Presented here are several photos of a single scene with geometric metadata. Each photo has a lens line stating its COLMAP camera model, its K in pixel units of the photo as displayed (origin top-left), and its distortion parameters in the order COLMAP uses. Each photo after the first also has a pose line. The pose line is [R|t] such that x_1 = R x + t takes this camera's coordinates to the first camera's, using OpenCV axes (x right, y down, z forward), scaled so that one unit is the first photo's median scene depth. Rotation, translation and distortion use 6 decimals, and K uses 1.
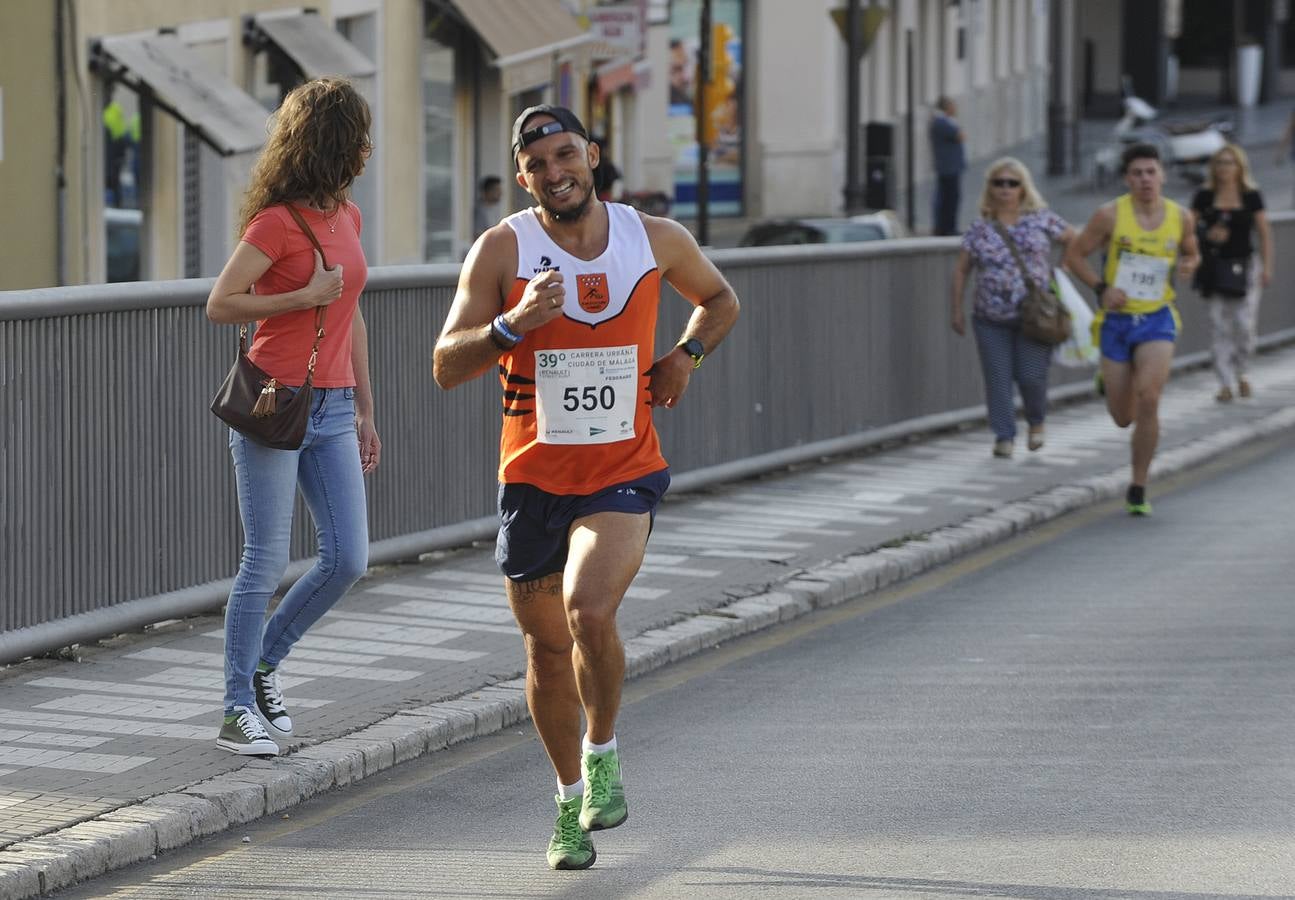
lens RADIAL K [[6610.5, 0, 640.5], [0, 6610.5, 485.8], [0, 0, 1]] dist [0.712377, 10.625748]
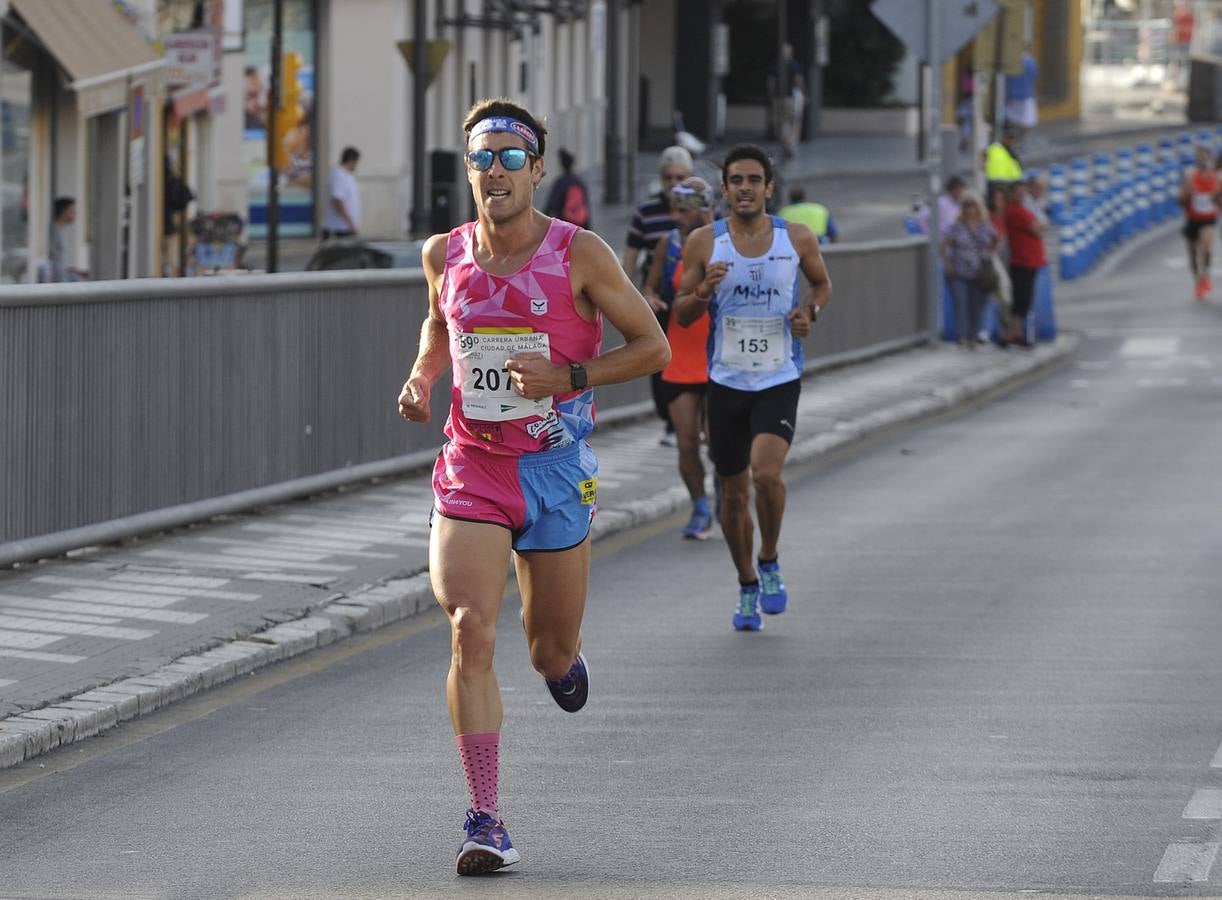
lens RADIAL K [[6979.3, 0, 609.9], [0, 6979.3, 498.5], [0, 0, 1]] dist [1.178689, -14.277850]
pose [[0.997407, 0.012162, 0.070932, -0.015605], [-0.011624, 0.999900, -0.007993, 0.008743], [-0.071022, 0.007148, 0.997449, -0.106313]]
